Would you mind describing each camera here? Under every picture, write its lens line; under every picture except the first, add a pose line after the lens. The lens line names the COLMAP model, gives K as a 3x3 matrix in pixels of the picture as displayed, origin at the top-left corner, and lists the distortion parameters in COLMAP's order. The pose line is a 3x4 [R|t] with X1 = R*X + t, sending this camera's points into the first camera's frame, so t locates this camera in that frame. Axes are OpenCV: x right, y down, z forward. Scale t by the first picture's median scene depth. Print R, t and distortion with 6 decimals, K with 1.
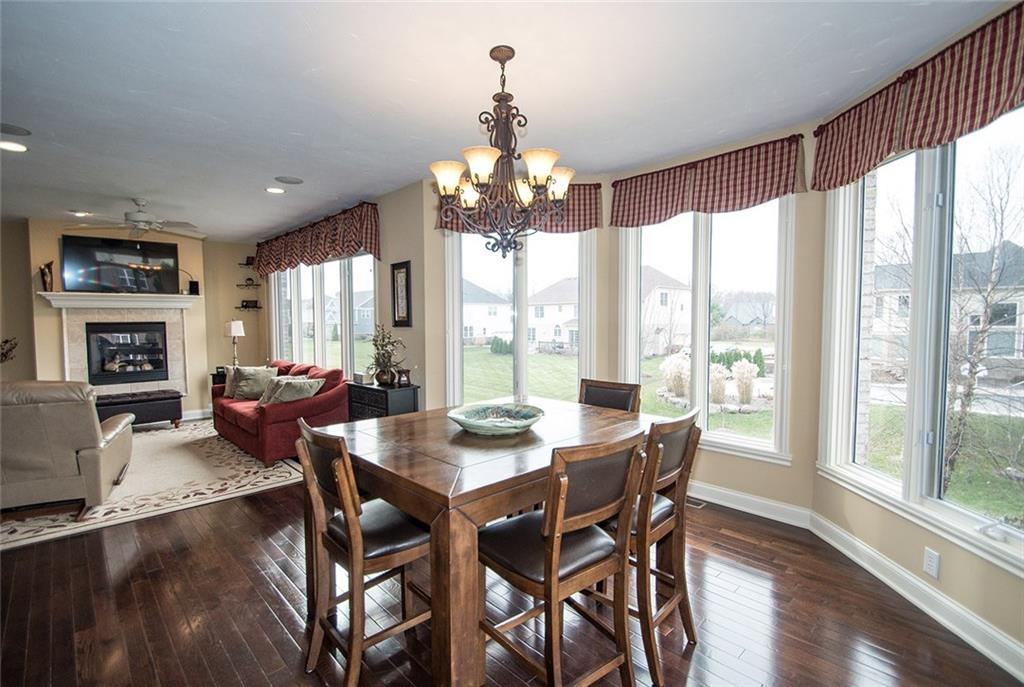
lens RADIAL K [[449.6, 0, 506.7], [0, 449.6, 345.6], [0, 0, 1]] dist [-0.001755, -0.000441]
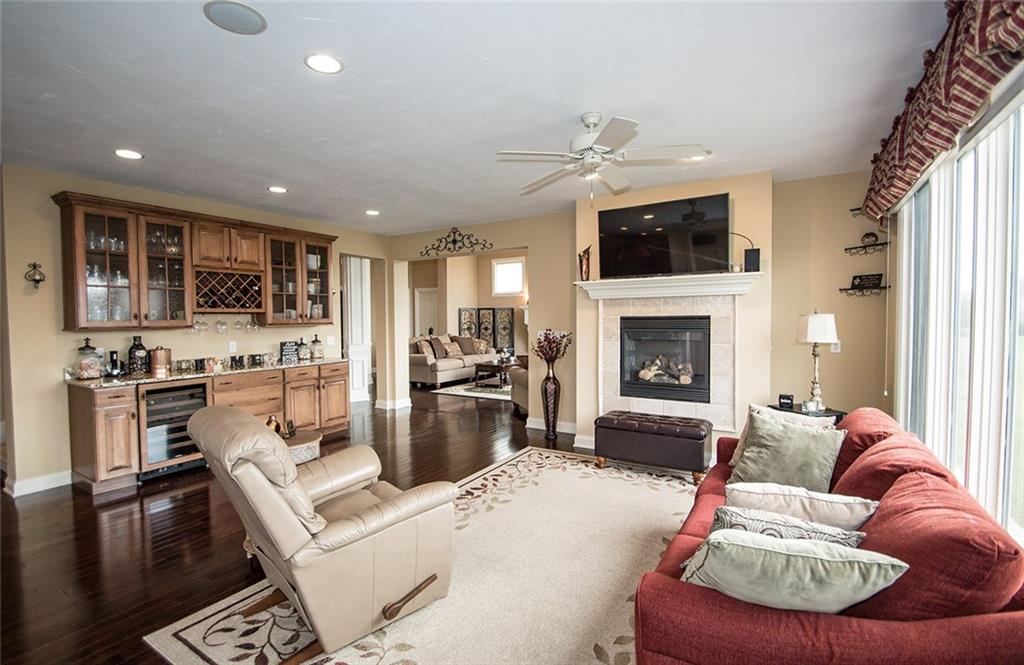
lens RADIAL K [[465.2, 0, 497.1], [0, 465.2, 332.1], [0, 0, 1]] dist [-0.000618, -0.000505]
pose [[0.229926, 0.034970, -0.972580, -0.163583], [-0.048869, 0.998508, 0.024349, -0.030139], [0.971980, 0.041931, 0.231292, 0.537472]]
